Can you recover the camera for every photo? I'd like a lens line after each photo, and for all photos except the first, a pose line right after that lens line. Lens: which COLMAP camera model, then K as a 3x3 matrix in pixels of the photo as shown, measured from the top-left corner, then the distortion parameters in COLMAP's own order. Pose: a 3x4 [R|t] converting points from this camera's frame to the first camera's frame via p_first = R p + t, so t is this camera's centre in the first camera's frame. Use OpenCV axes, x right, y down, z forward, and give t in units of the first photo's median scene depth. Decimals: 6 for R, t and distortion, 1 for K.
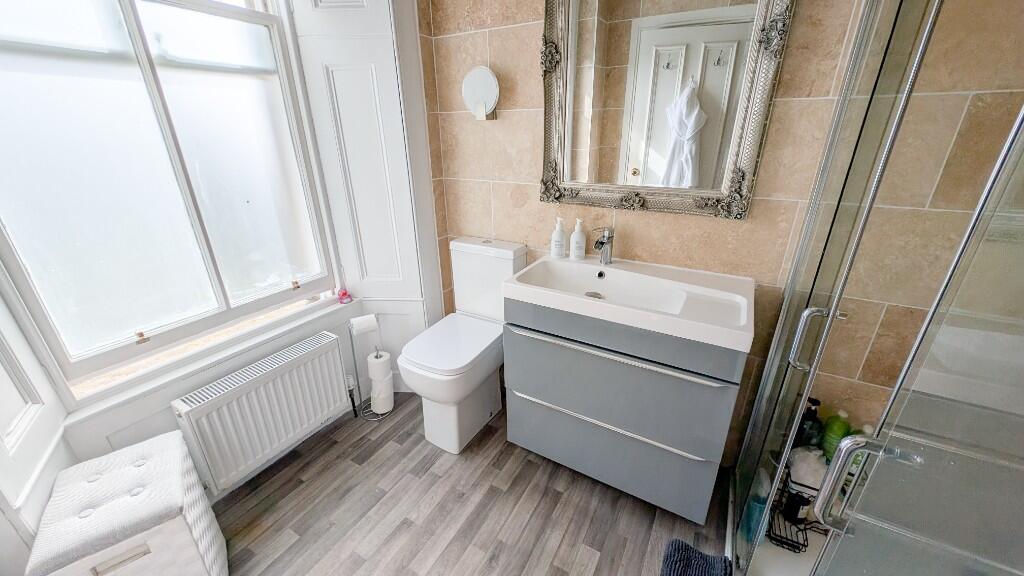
lens RADIAL K [[379.2, 0, 513.5], [0, 379.2, 286.0], [0, 0, 1]] dist [0.001816, -0.000081]
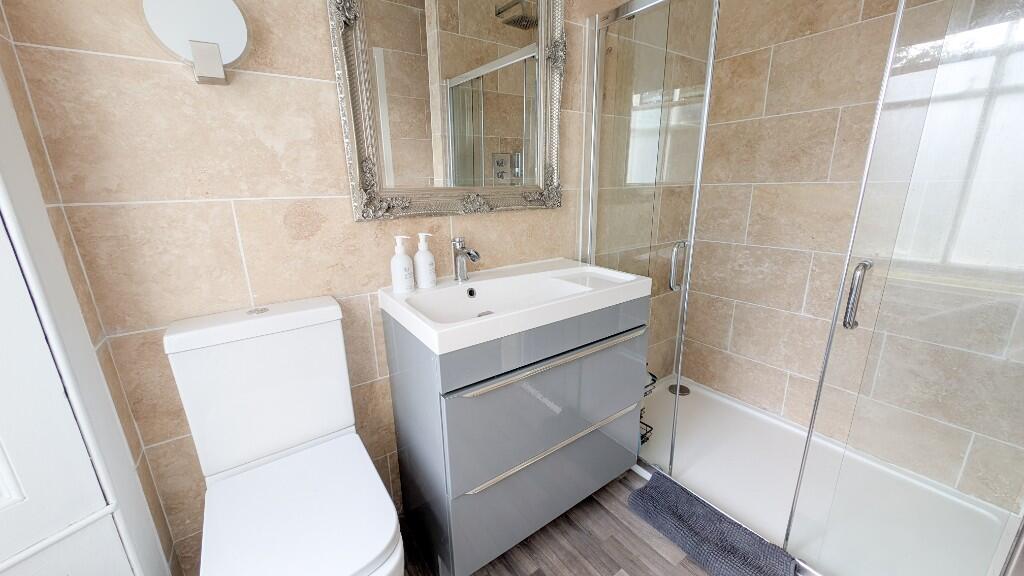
lens RADIAL K [[379.2, 0, 513.5], [0, 379.2, 286.0], [0, 0, 1]] dist [0.001816, -0.000081]
pose [[0.421751, -0.234332, 0.875908, -0.432666], [0.358562, 0.930386, 0.076258, -0.070330], [-0.832802, 0.281905, 0.476414, 0.504502]]
